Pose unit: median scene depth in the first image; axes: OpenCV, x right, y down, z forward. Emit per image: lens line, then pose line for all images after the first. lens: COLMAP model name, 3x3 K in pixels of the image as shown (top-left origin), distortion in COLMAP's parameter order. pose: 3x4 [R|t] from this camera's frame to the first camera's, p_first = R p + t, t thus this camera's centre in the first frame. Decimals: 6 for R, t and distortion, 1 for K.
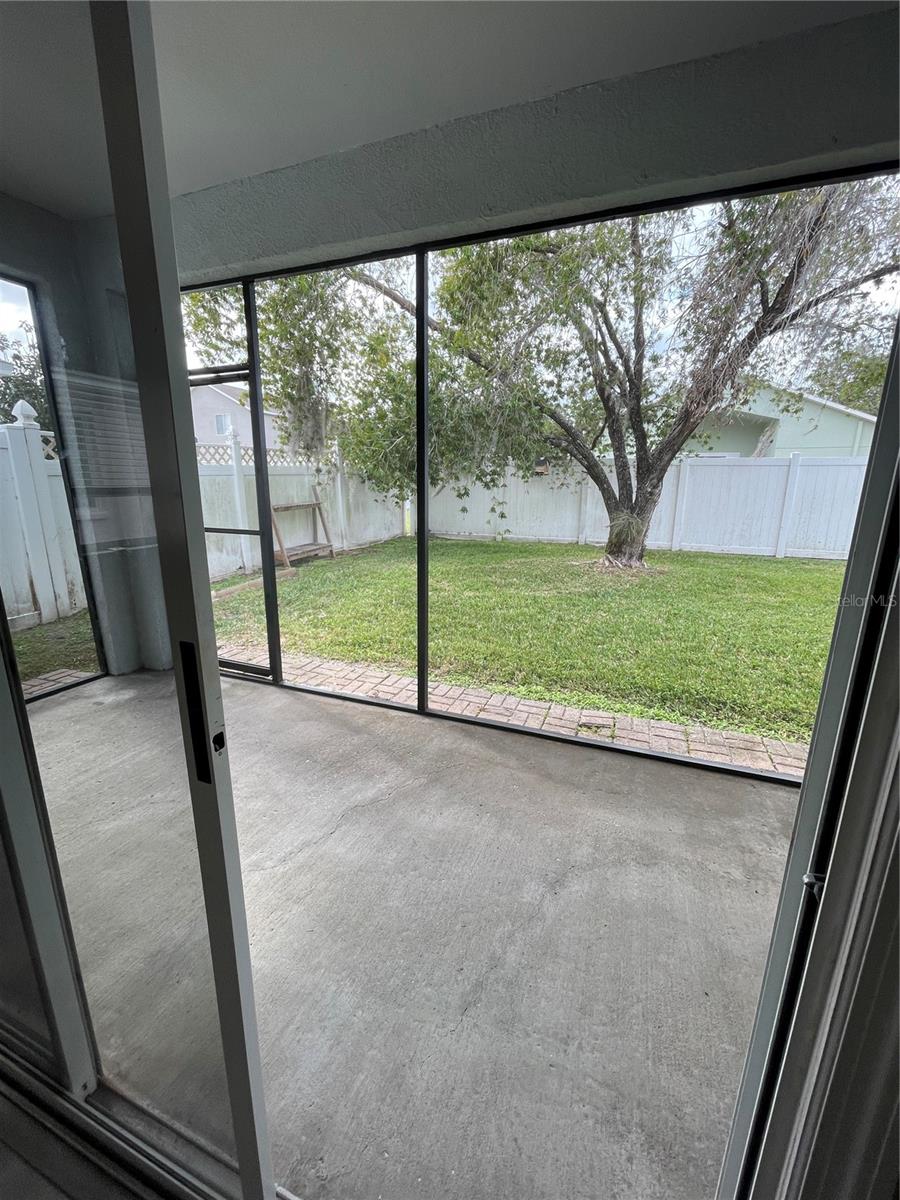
lens RADIAL K [[487.9, 0, 450.0], [0, 487.9, 598.6], [0, 0, 1]] dist [-0.004038, 0.001481]
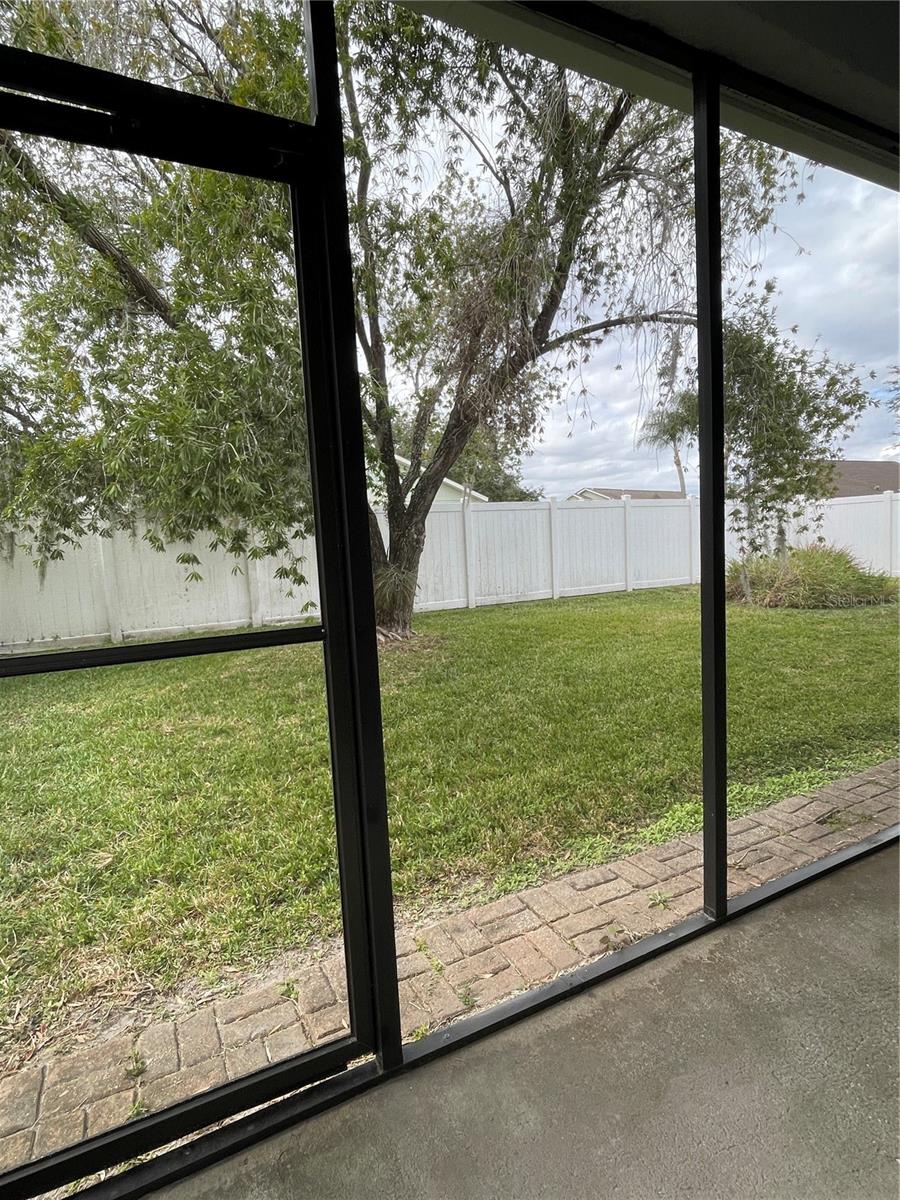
lens RADIAL K [[634.1, 0, 450.4], [0, 634.1, 601.5], [0, 0, 1]] dist [-0.002678, -0.000204]
pose [[0.656979, -0.114045, 0.745233, -0.464997], [0.231275, 0.971319, -0.055243, -0.079319], [-0.717559, 0.208647, 0.664512, 0.459136]]
